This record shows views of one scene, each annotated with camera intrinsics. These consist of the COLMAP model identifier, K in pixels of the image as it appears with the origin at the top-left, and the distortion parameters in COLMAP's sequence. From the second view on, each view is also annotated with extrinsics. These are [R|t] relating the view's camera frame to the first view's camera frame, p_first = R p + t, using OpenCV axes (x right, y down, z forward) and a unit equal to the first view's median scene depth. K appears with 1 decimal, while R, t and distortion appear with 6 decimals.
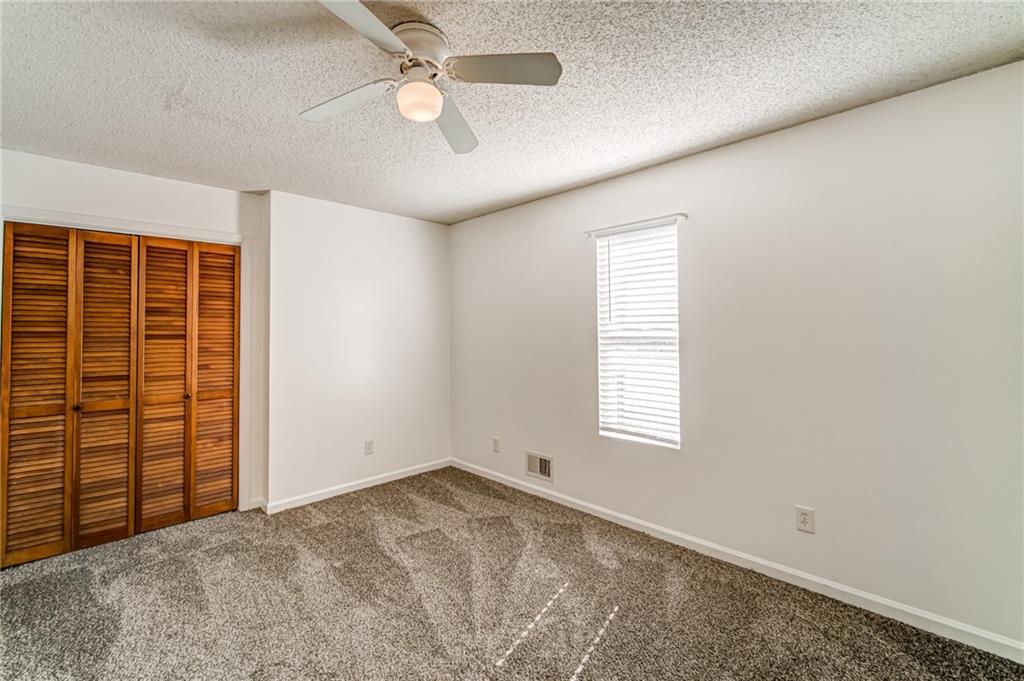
lens RADIAL K [[432.3, 0, 507.2], [0, 432.3, 335.2], [0, 0, 1]] dist [0.002061, -0.000962]
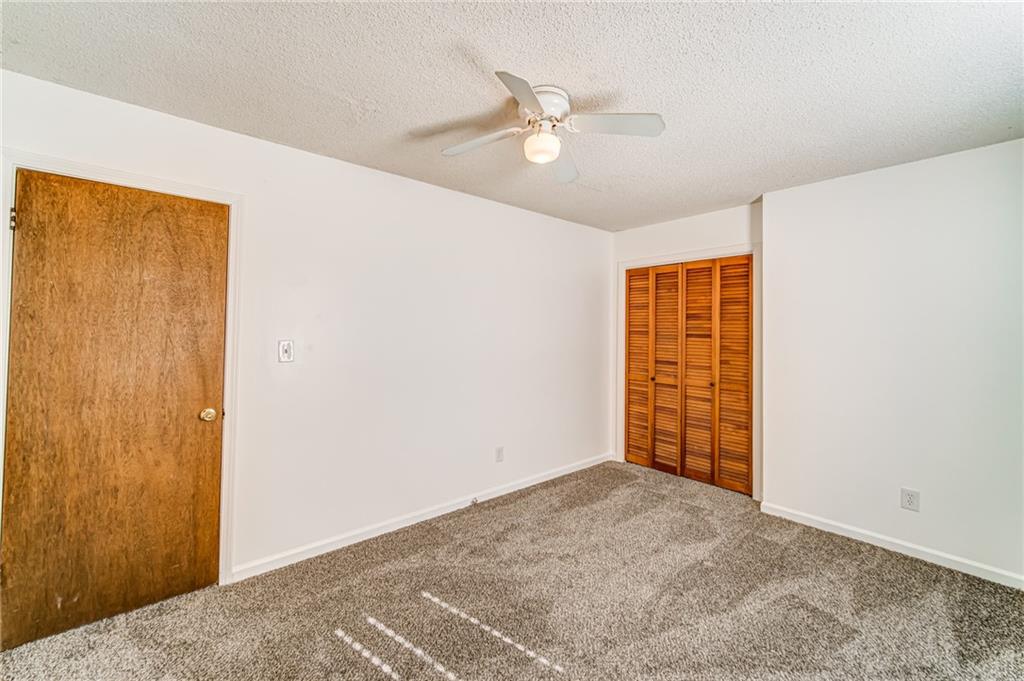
lens RADIAL K [[419.5, 0, 507.4], [0, 419.5, 337.2], [0, 0, 1]] dist [-0.000348, -0.000197]
pose [[-0.052985, 0.022082, -0.998351, 0.501411], [-0.022981, 0.999464, 0.023326, -0.008372], [0.998331, 0.024179, -0.052449, 0.479669]]
